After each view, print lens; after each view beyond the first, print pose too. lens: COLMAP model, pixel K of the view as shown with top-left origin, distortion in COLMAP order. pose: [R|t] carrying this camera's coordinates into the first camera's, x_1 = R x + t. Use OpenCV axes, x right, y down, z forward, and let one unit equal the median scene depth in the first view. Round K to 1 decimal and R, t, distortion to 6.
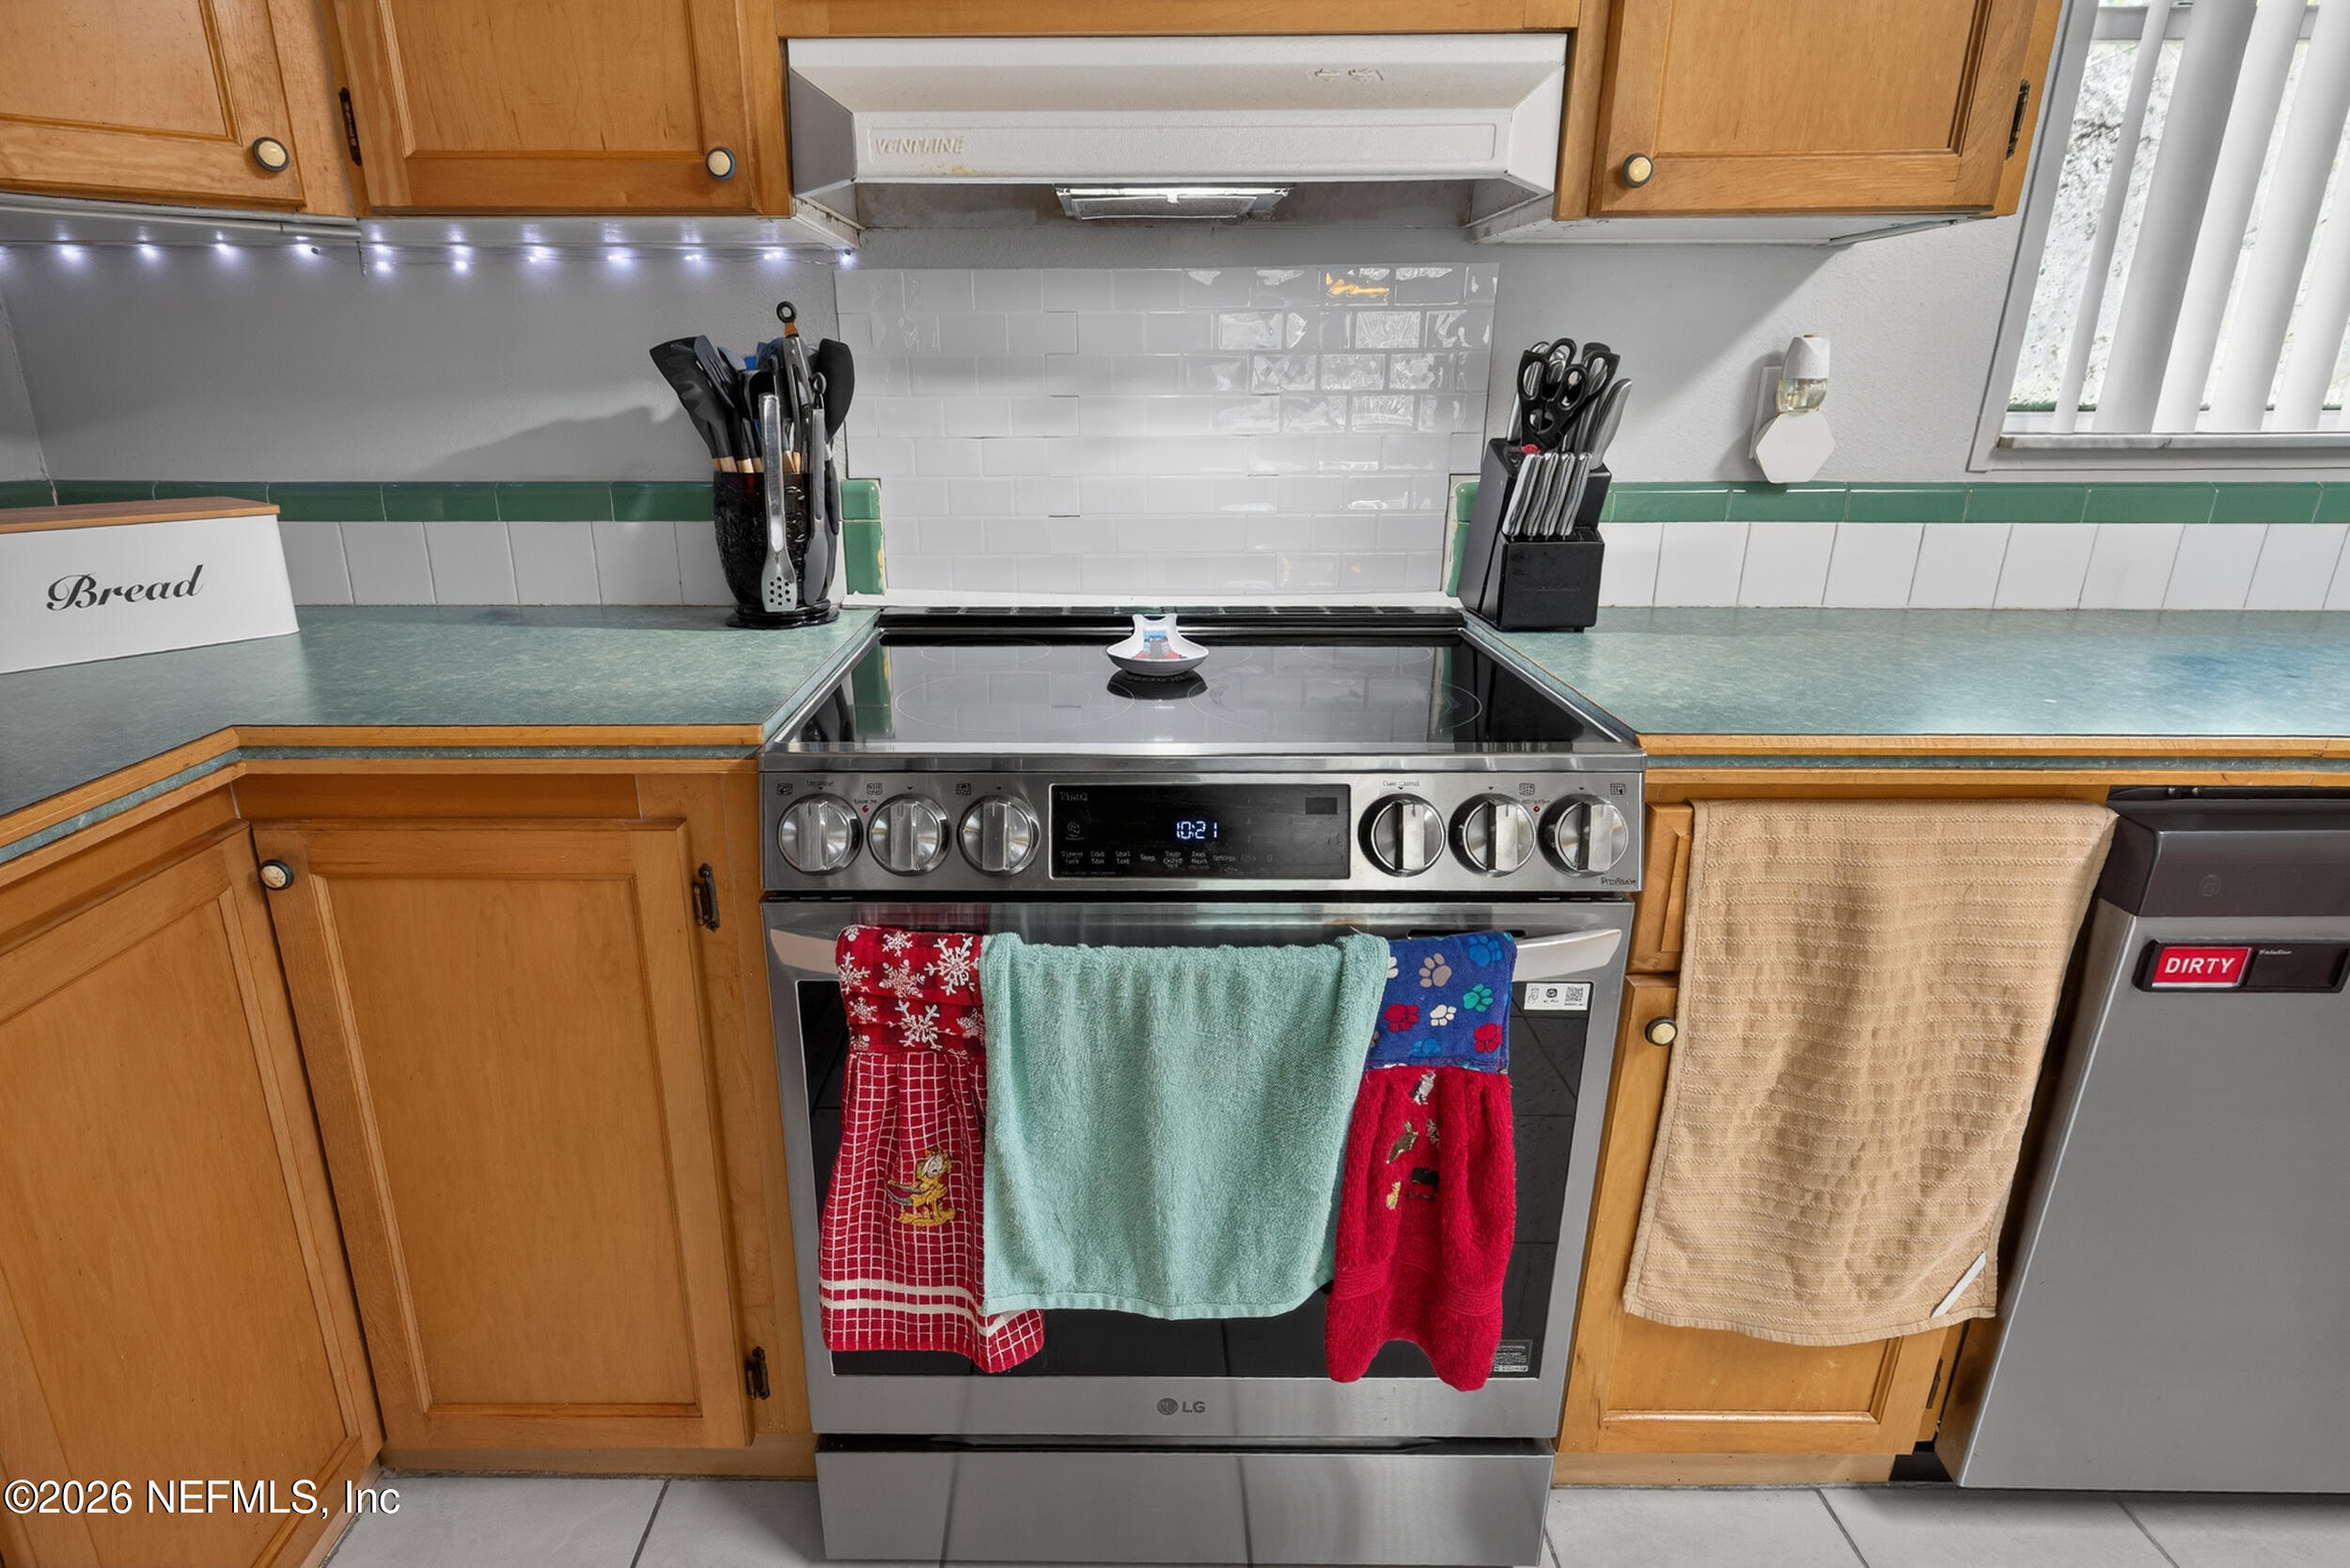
lens RADIAL K [[1208.1, 0, 1095.5], [0, 1208.1, 786.0], [0, 0, 1]] dist [0.002470, 0.000271]
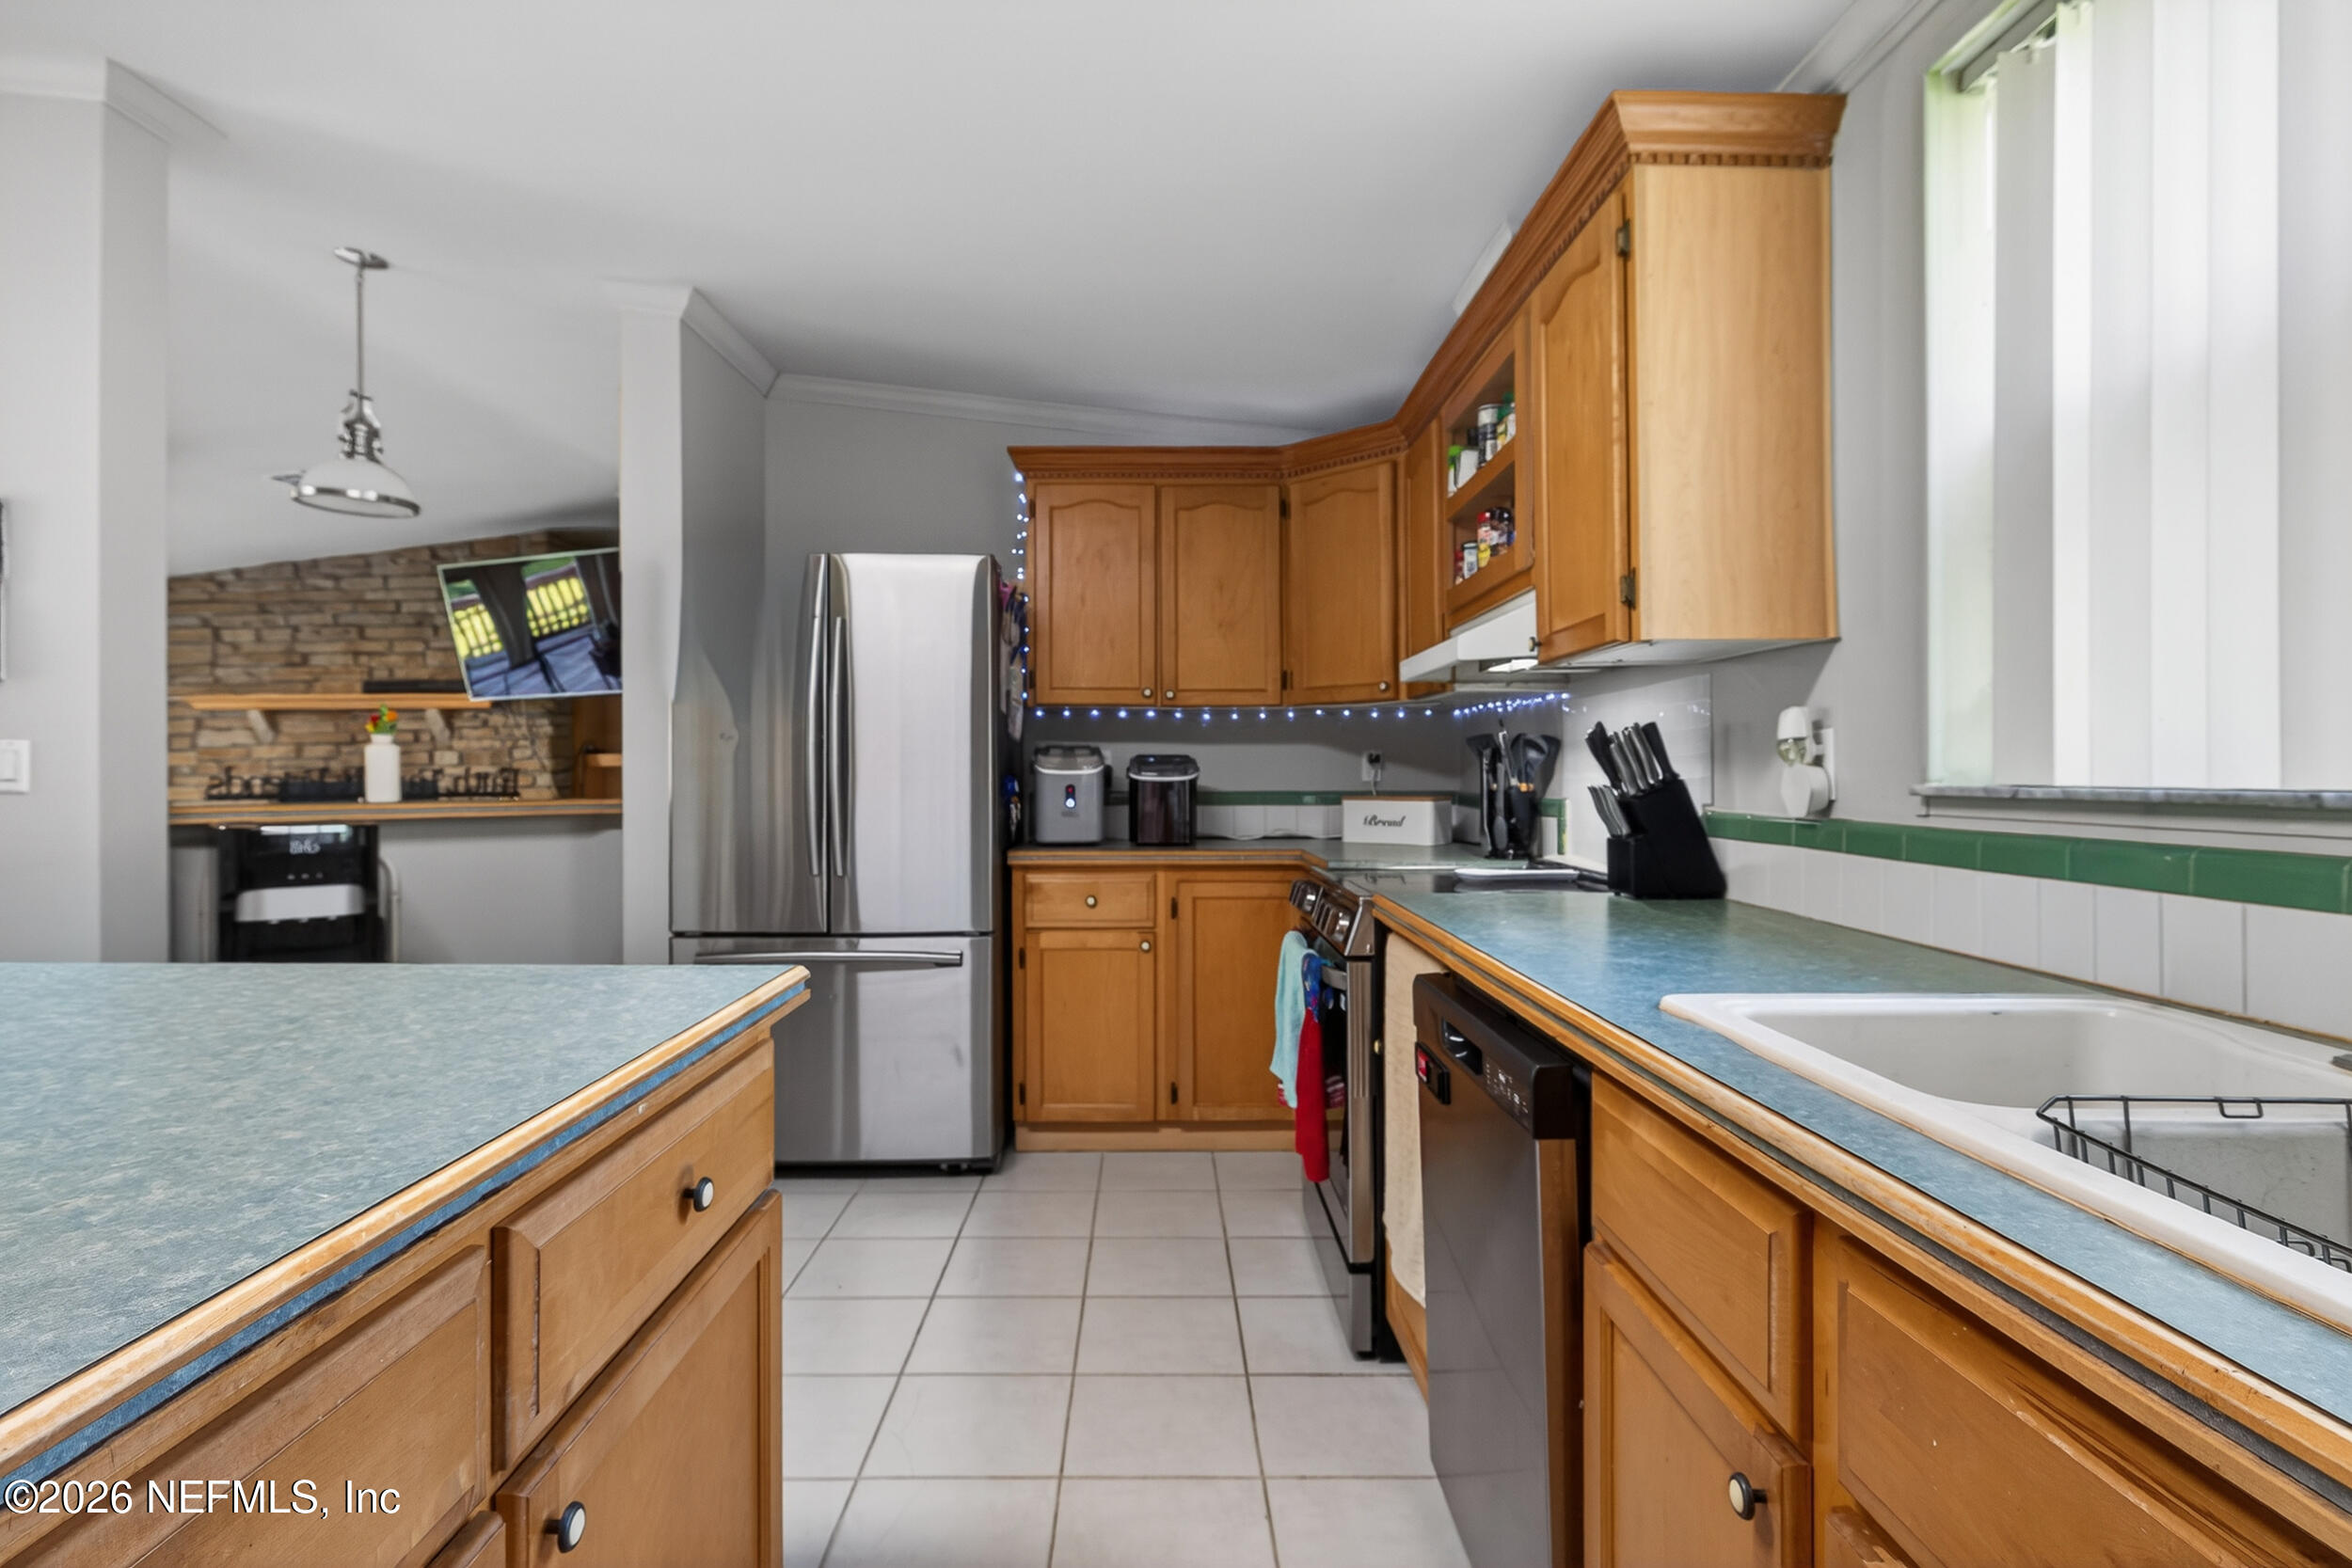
lens RADIAL K [[1188.9, 0, 1180.6], [0, 1188.9, 774.3], [0, 0, 1]] dist [-0.001038, -0.000181]
pose [[0.029250, 0.002748, -0.999568, 2.418530], [-0.323354, 0.946253, -0.006861, -0.103477], [0.945826, 0.323415, 0.028567, 0.462462]]
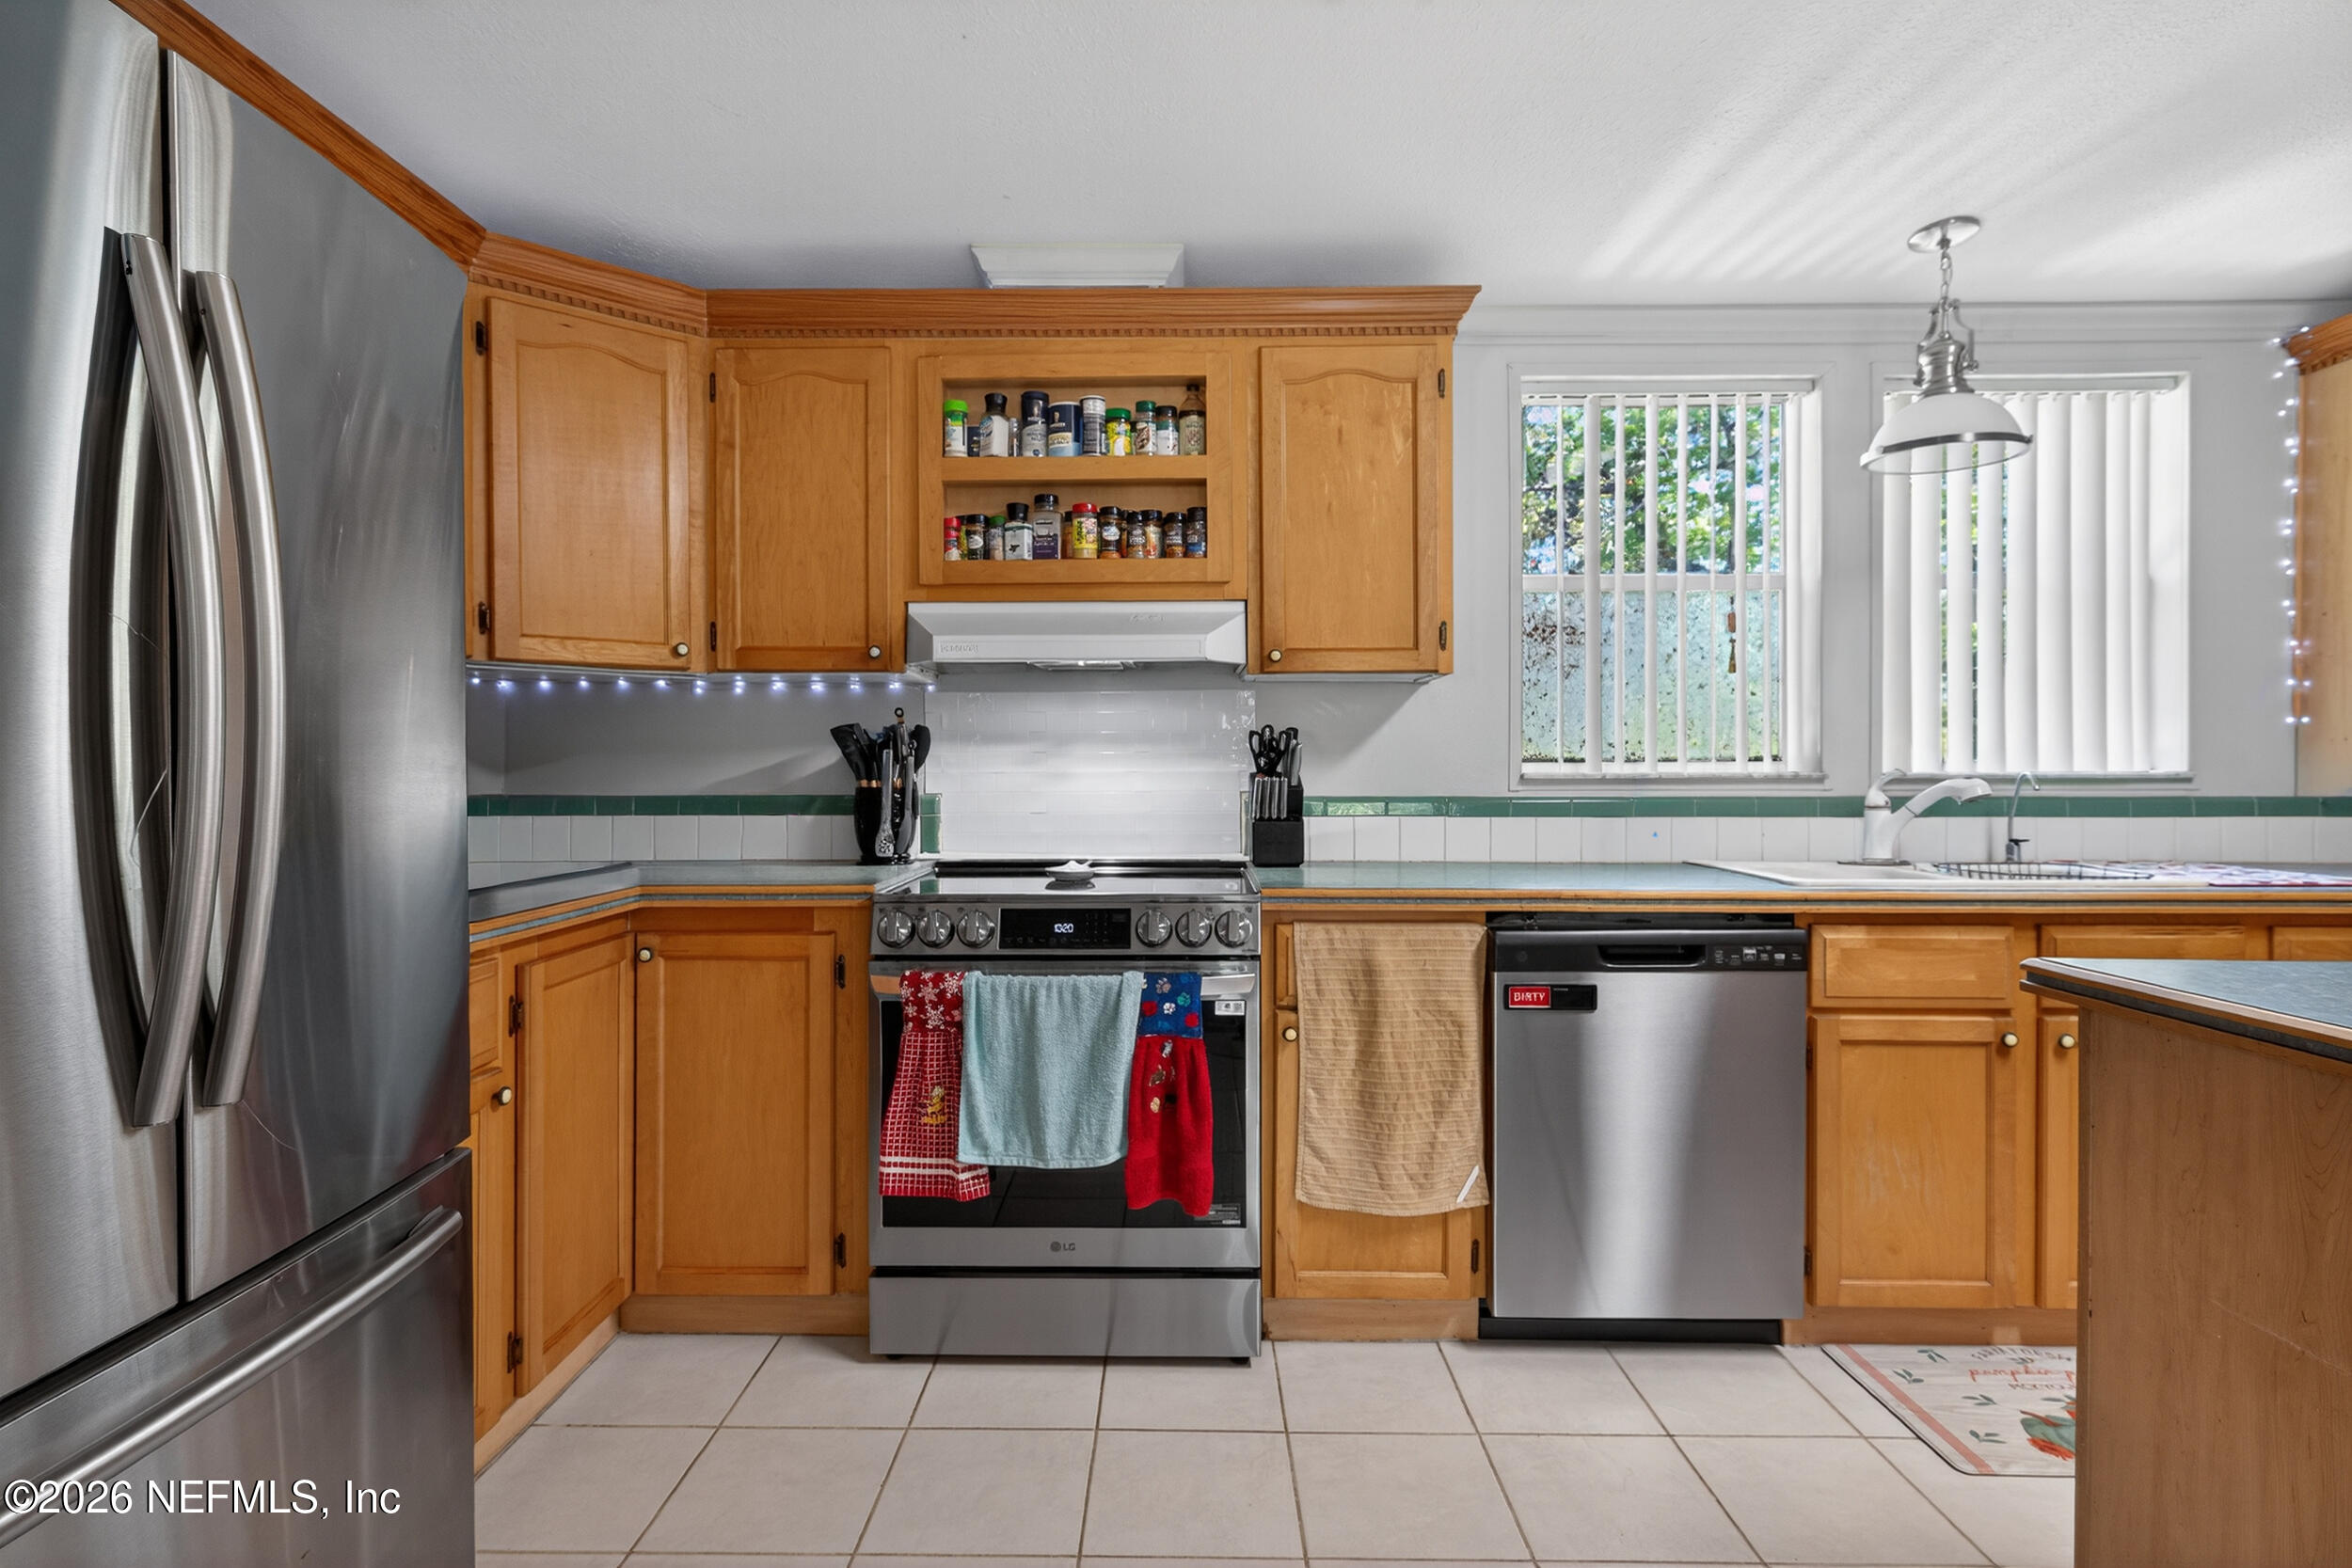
lens RADIAL K [[1188.9, 0, 1180.6], [0, 1188.9, 774.3], [0, 0, 1]] dist [-0.001038, -0.000181]
pose [[0.999999, 0.000959, -0.001341, 0.275128], [-0.001328, 0.950704, -0.310098, 0.407431], [0.000977, 0.310099, 0.950704, -1.082360]]
